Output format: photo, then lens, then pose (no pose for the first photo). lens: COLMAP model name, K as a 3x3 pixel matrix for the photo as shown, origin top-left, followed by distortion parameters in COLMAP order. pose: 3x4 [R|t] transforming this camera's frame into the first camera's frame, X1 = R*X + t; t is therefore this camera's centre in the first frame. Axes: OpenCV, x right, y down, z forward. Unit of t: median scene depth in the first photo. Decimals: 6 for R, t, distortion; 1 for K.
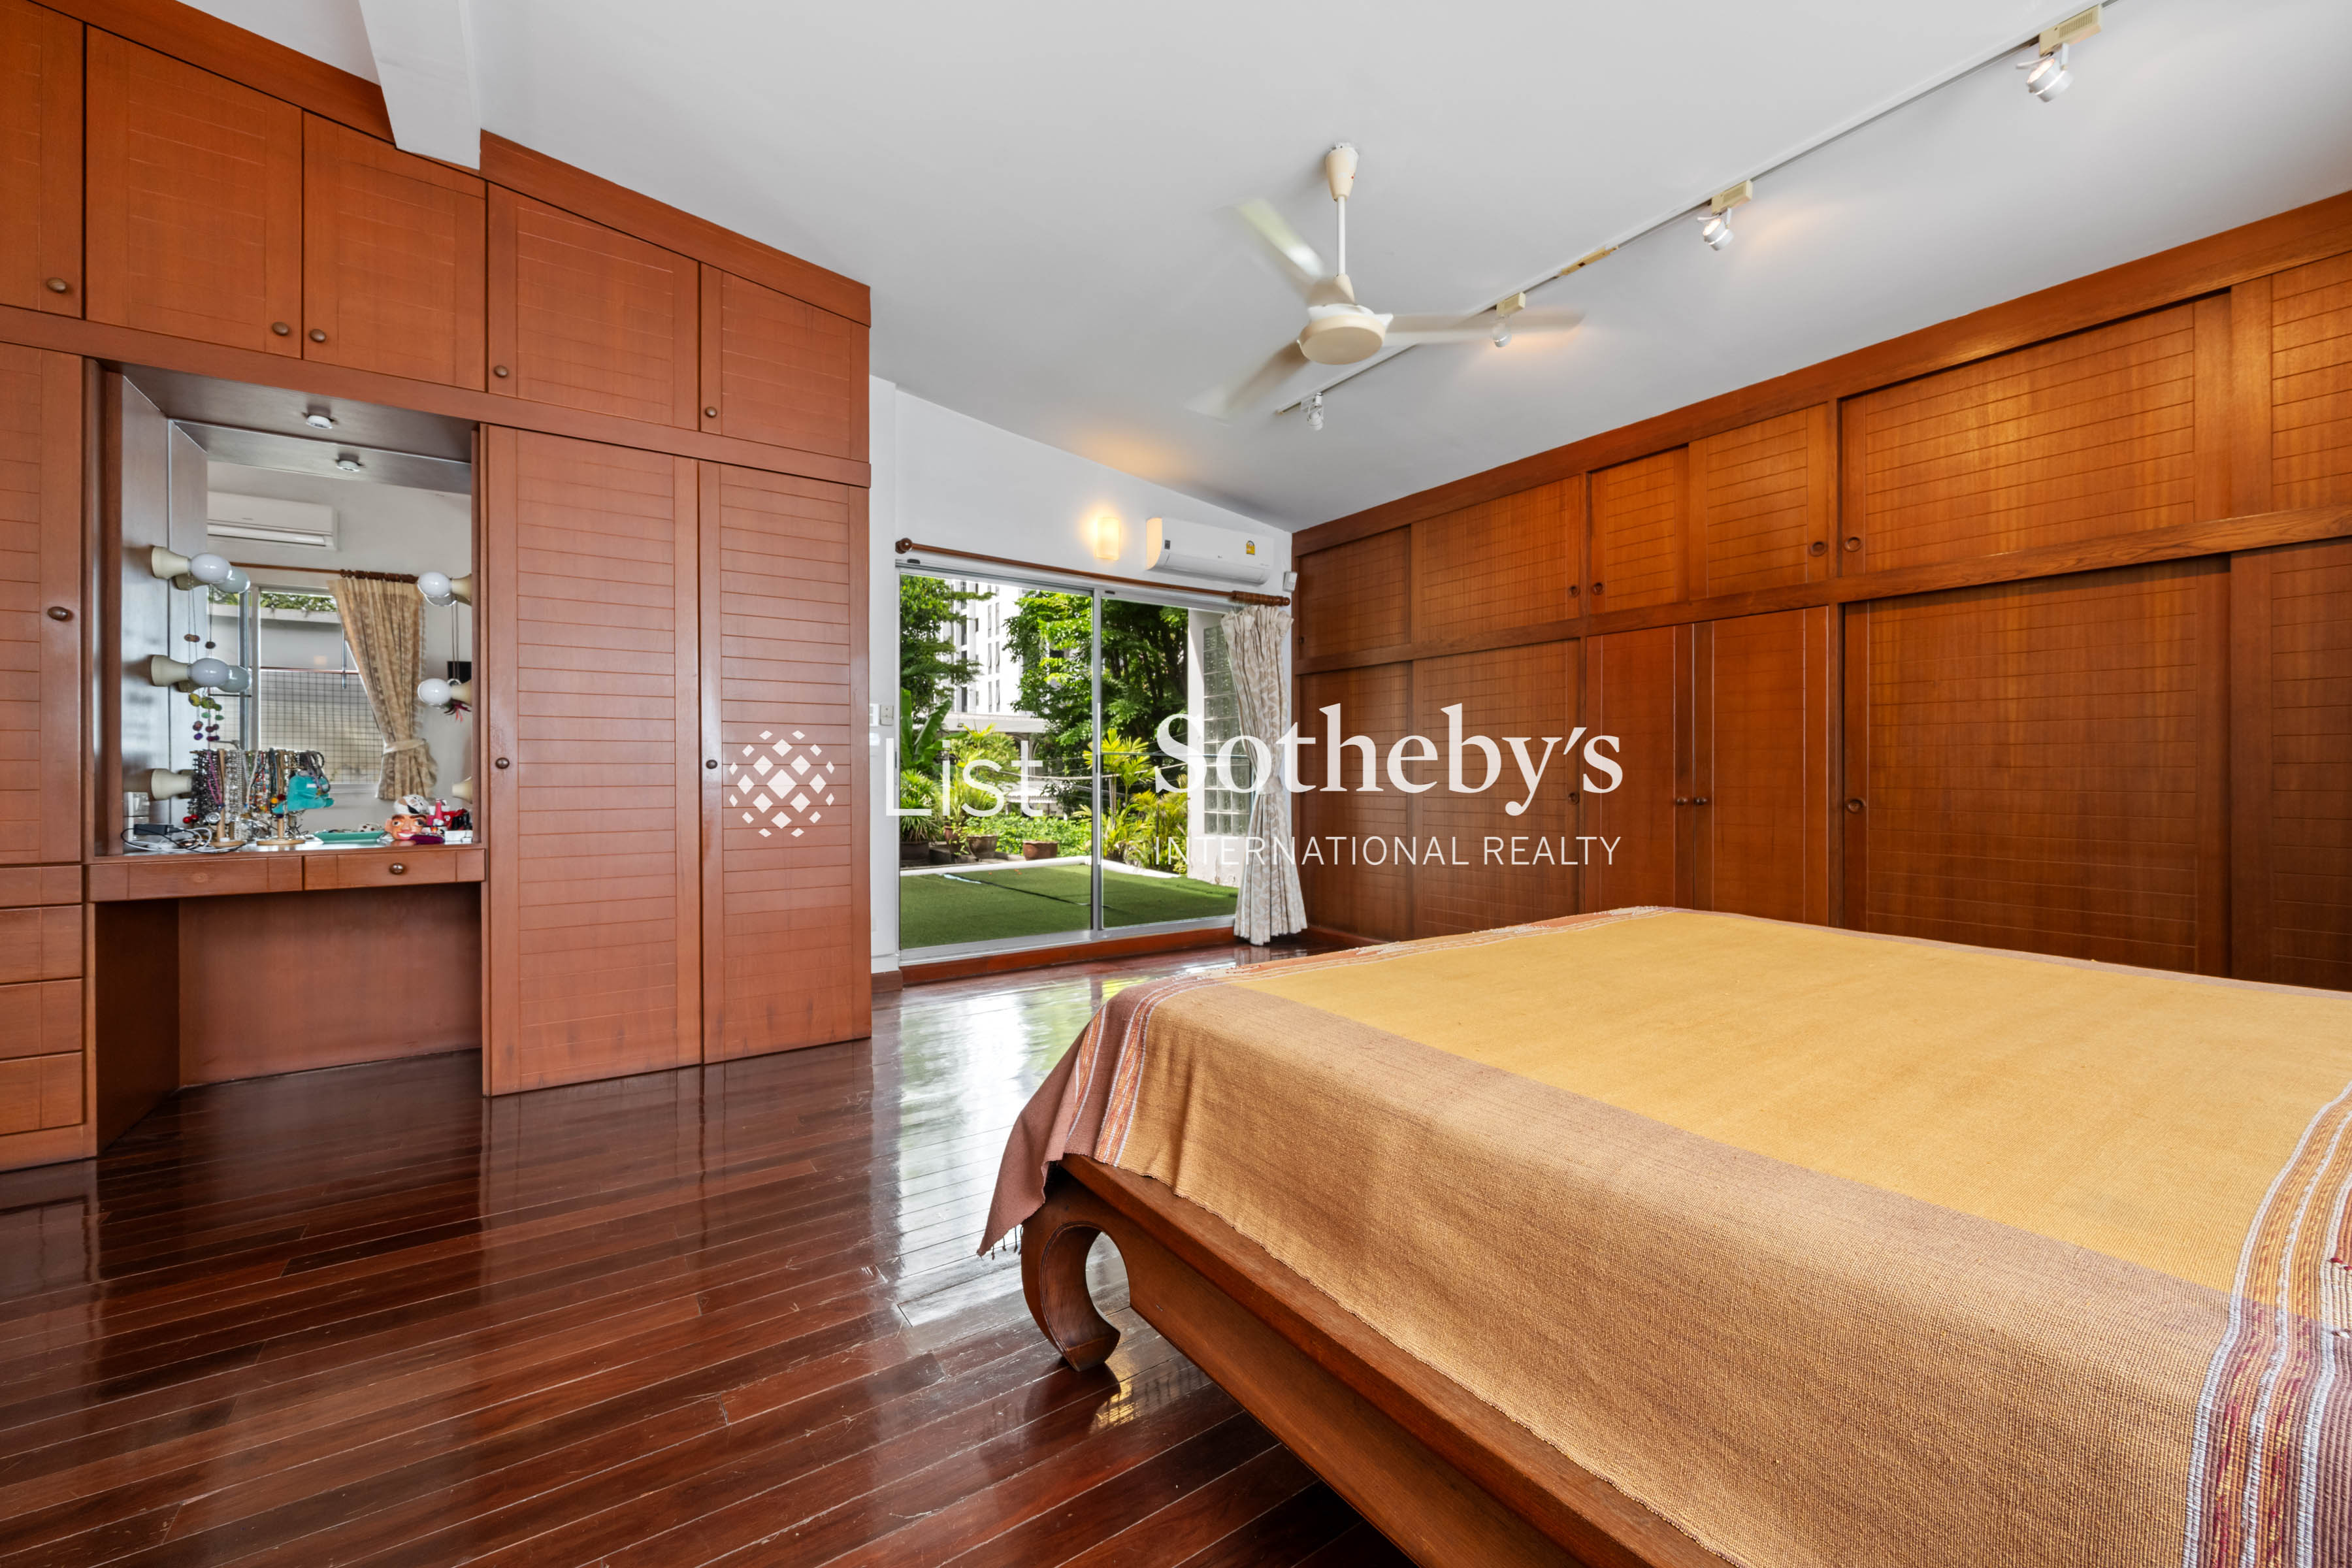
lens RADIAL K [[929.6, 0, 1177.8], [0, 929.6, 776.2], [0, 0, 1]] dist [0.001459, -0.000450]
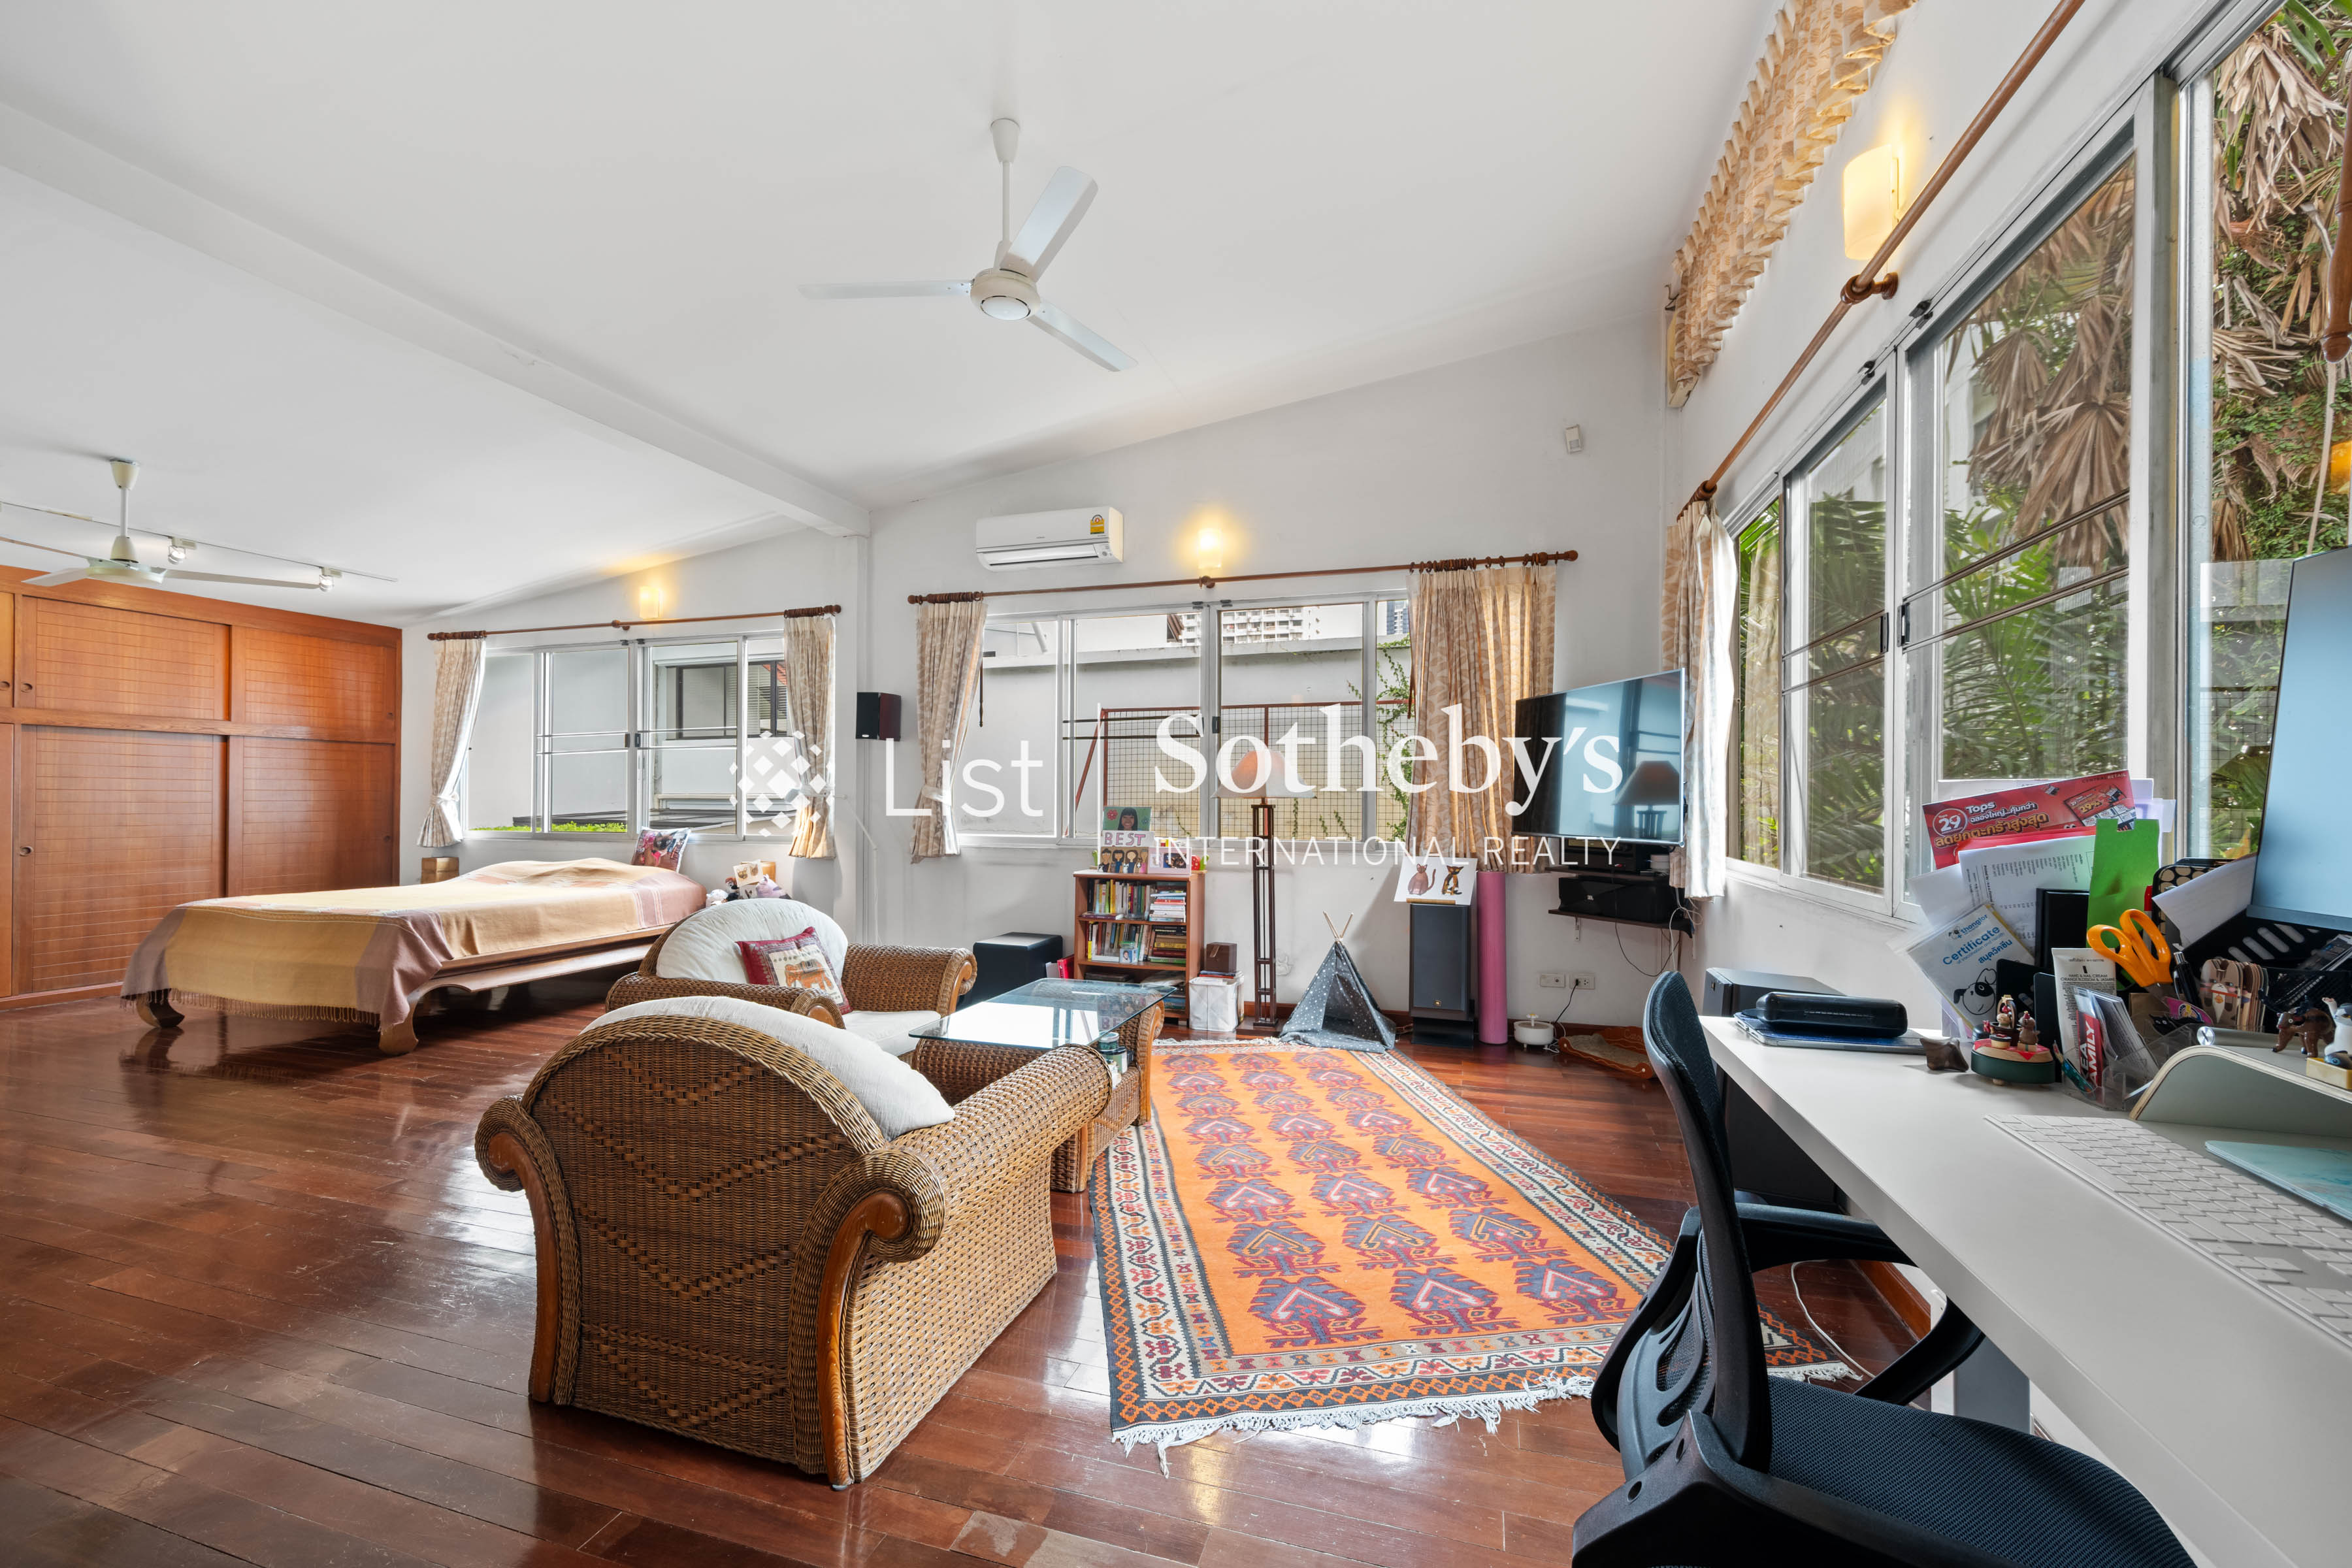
lens RADIAL K [[929.6, 0, 1188.4], [0, 929.6, 796.7], [0, 0, 1]] dist [0.001459, -0.000450]
pose [[-0.615205, 0.005171, 0.788350, -1.939063], [-0.000339, 0.999977, -0.006824, -0.056497], [-0.788367, -0.004465, -0.615189, 0.449202]]
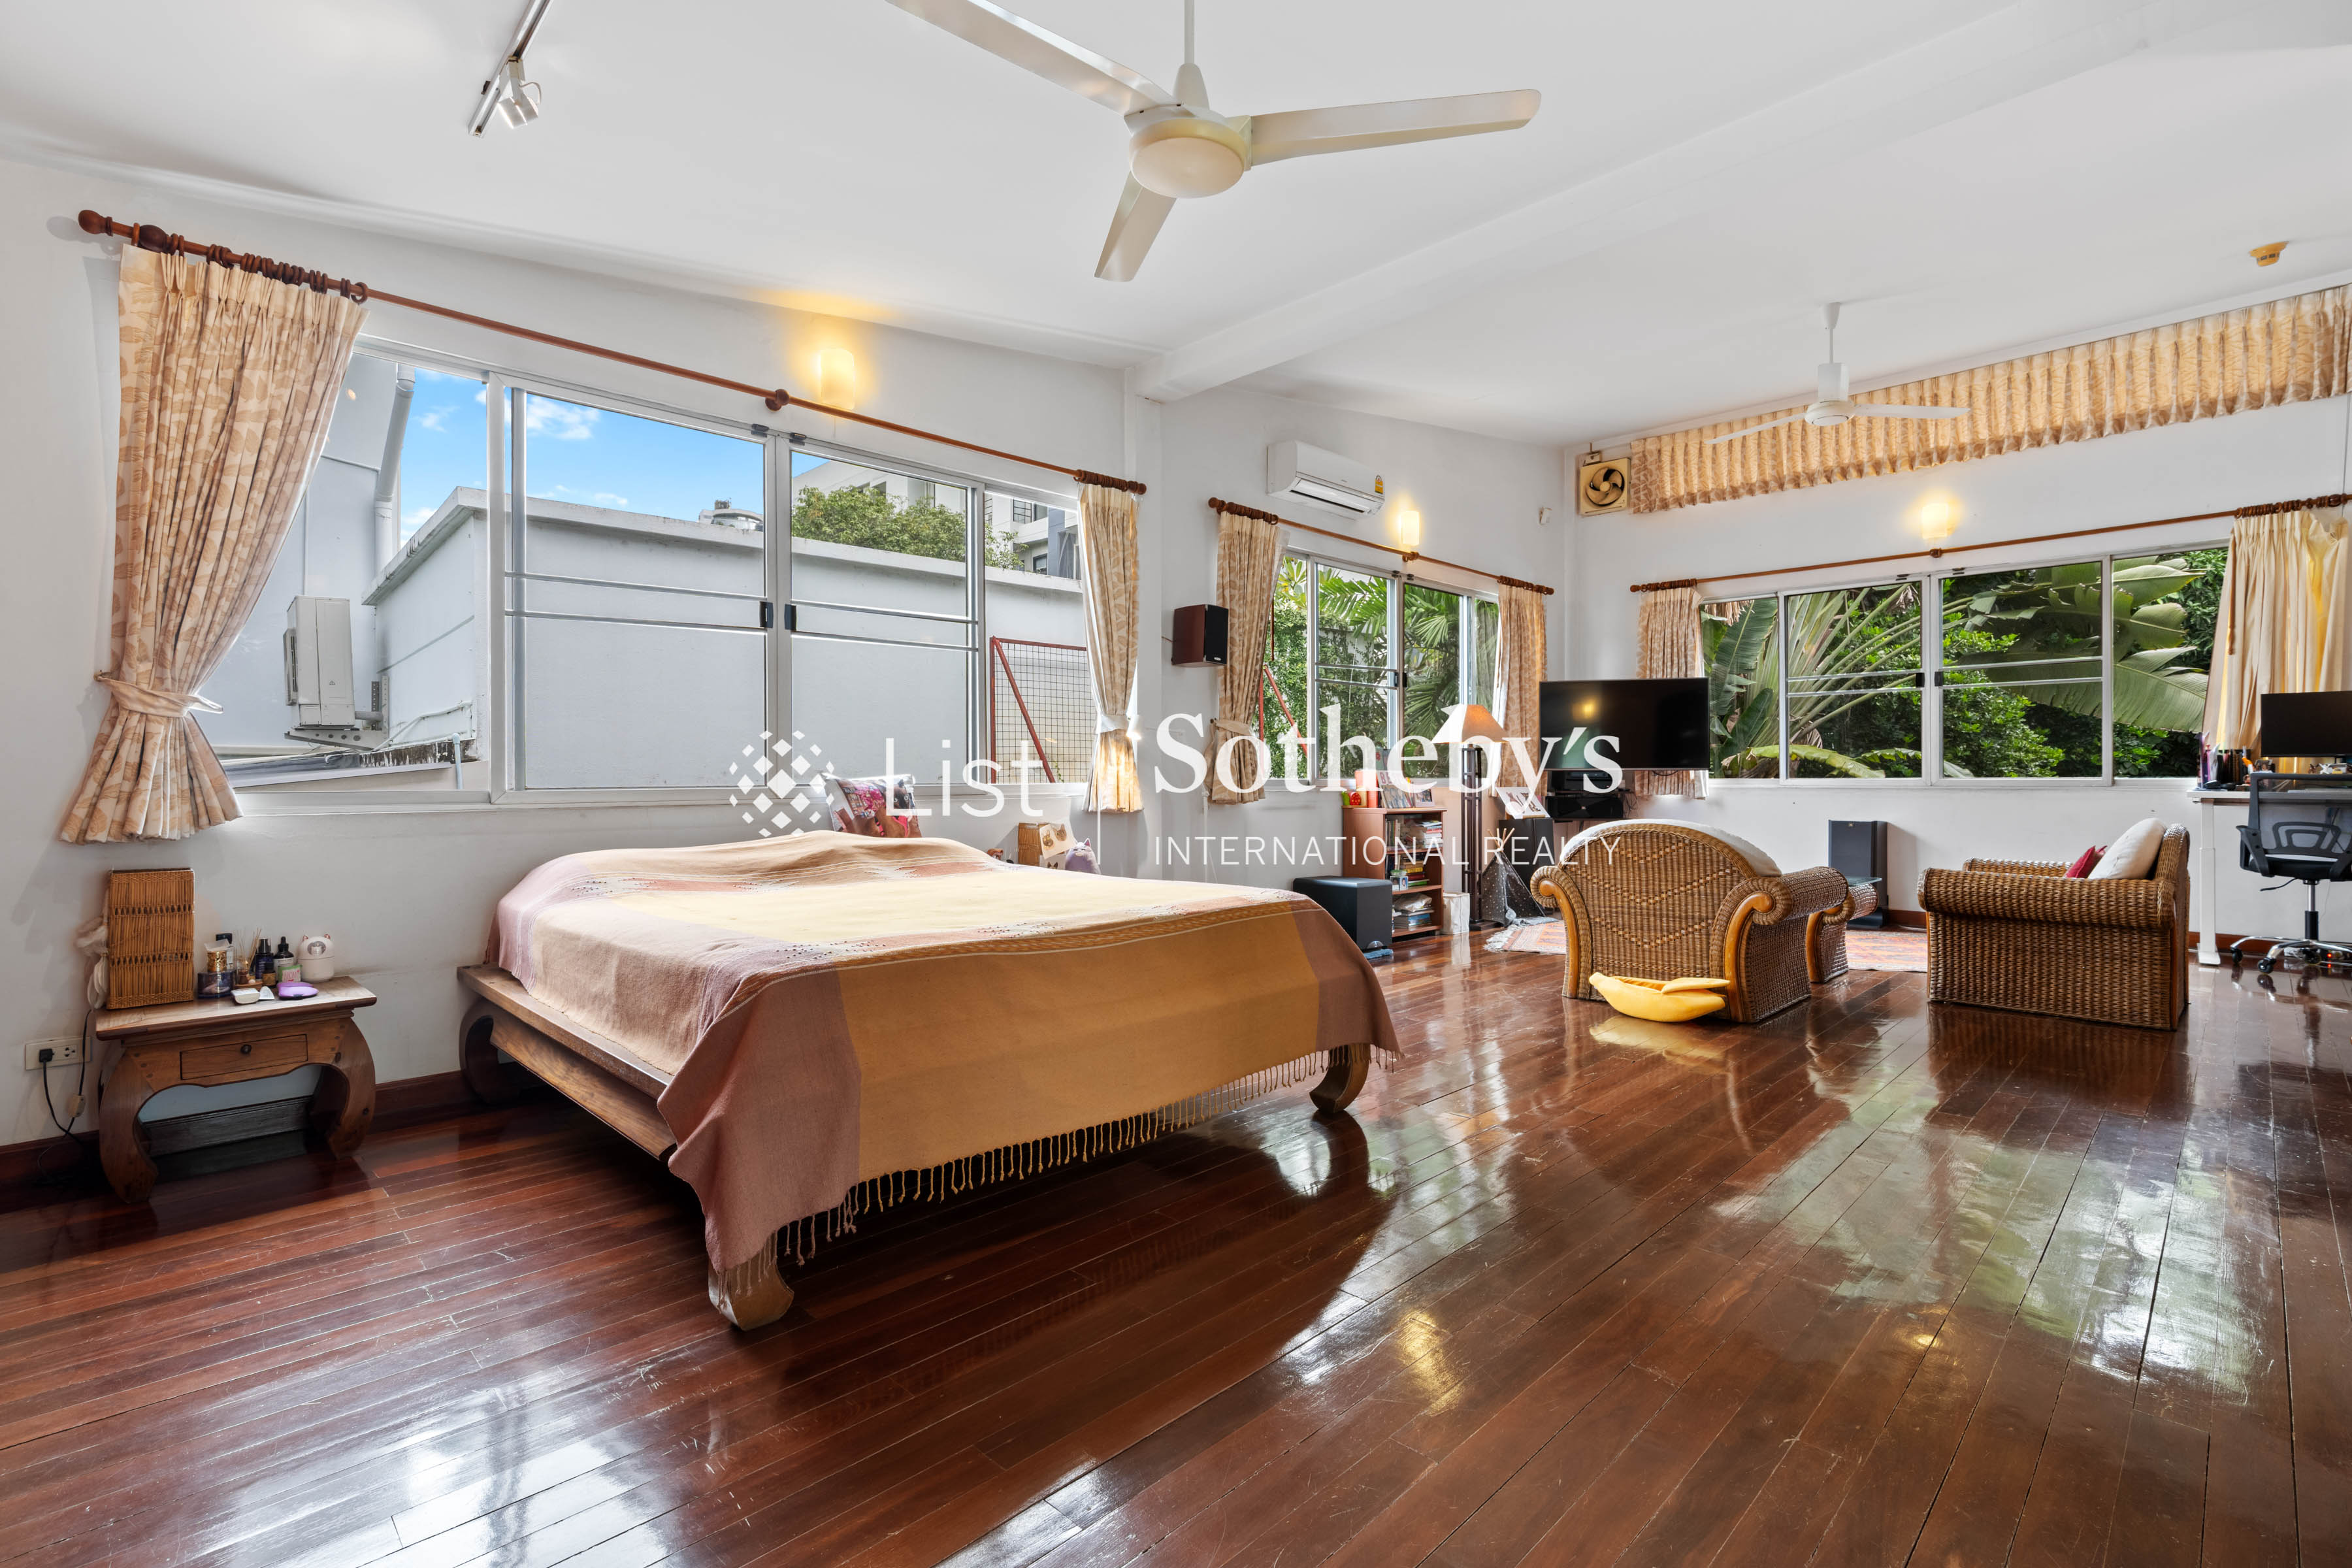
lens RADIAL K [[1064.9, 0, 1178.2], [0, 1064.9, 785.1], [0, 0, 1]] dist [-0.006060, -0.000867]
pose [[-0.984476, 0.005413, -0.175434, 0.292305], [0.003366, 0.999923, 0.011961, -0.002953], [0.175485, 0.011185, -0.984419, 1.546325]]
